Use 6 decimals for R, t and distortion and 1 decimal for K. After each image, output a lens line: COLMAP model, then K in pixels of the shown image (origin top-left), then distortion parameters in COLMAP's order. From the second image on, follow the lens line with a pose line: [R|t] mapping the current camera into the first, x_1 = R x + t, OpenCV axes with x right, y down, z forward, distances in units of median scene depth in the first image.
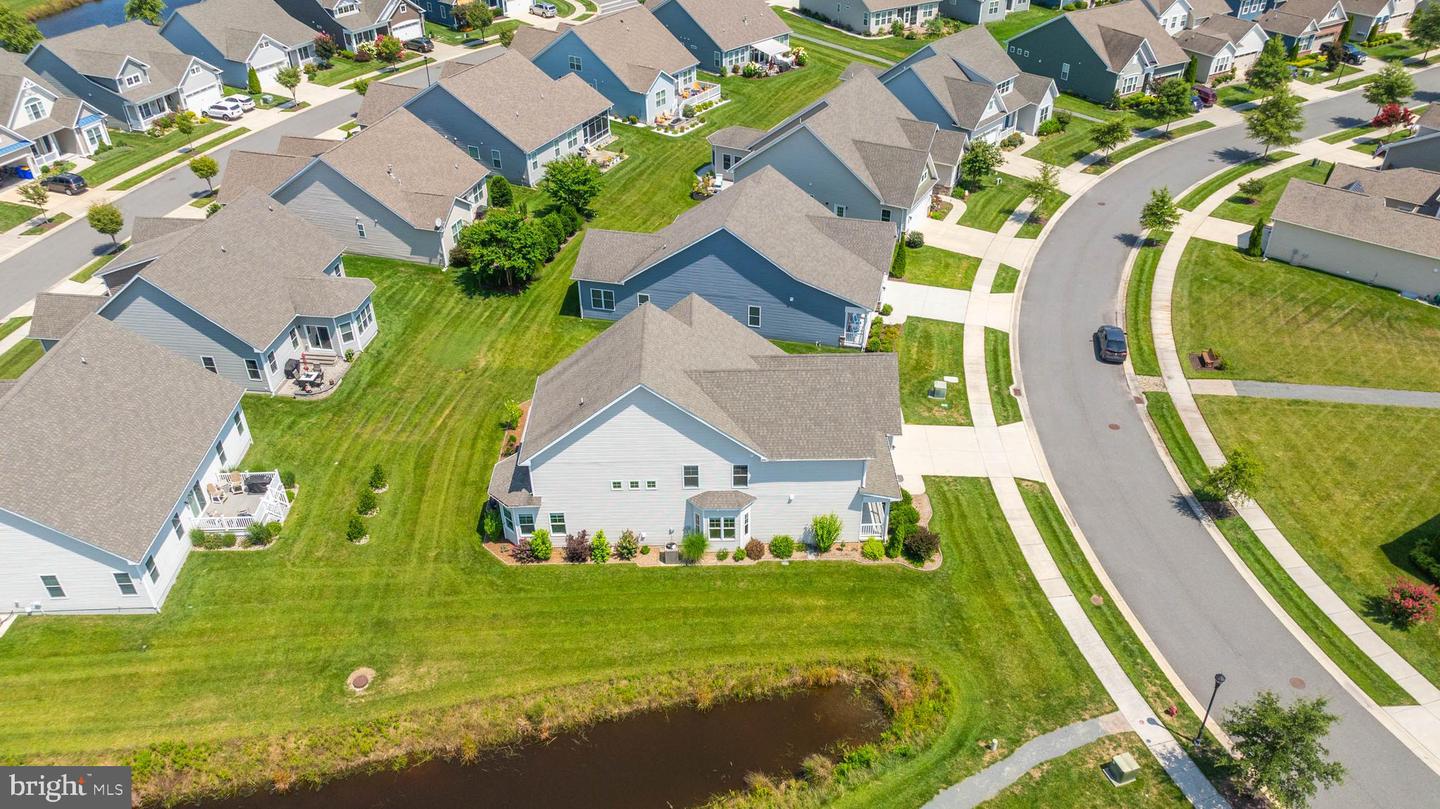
lens RADIAL K [[1055.3, 0, 726.0], [0, 1055.3, 407.8], [0, 0, 1]] dist [-0.013452, -0.002242]
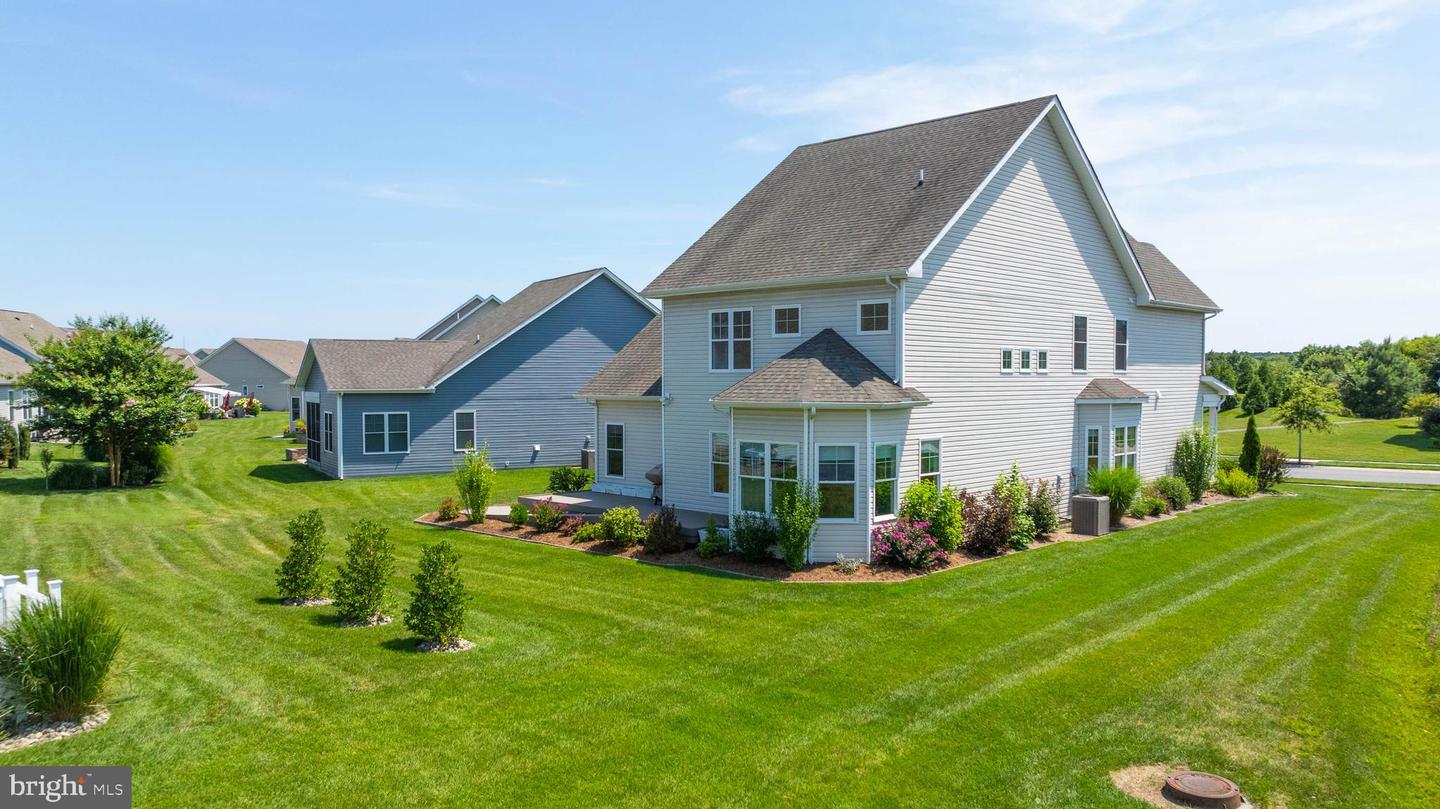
lens RADIAL K [[1055.3, 0, 726.0], [0, 1055.3, 407.8], [0, 0, 1]] dist [-0.013452, -0.002242]
pose [[0.711805, -0.015342, 0.702209, -0.453355], [0.390523, 0.839627, -0.377515, 0.190837], [-0.583802, 0.542946, 0.603643, 0.701921]]
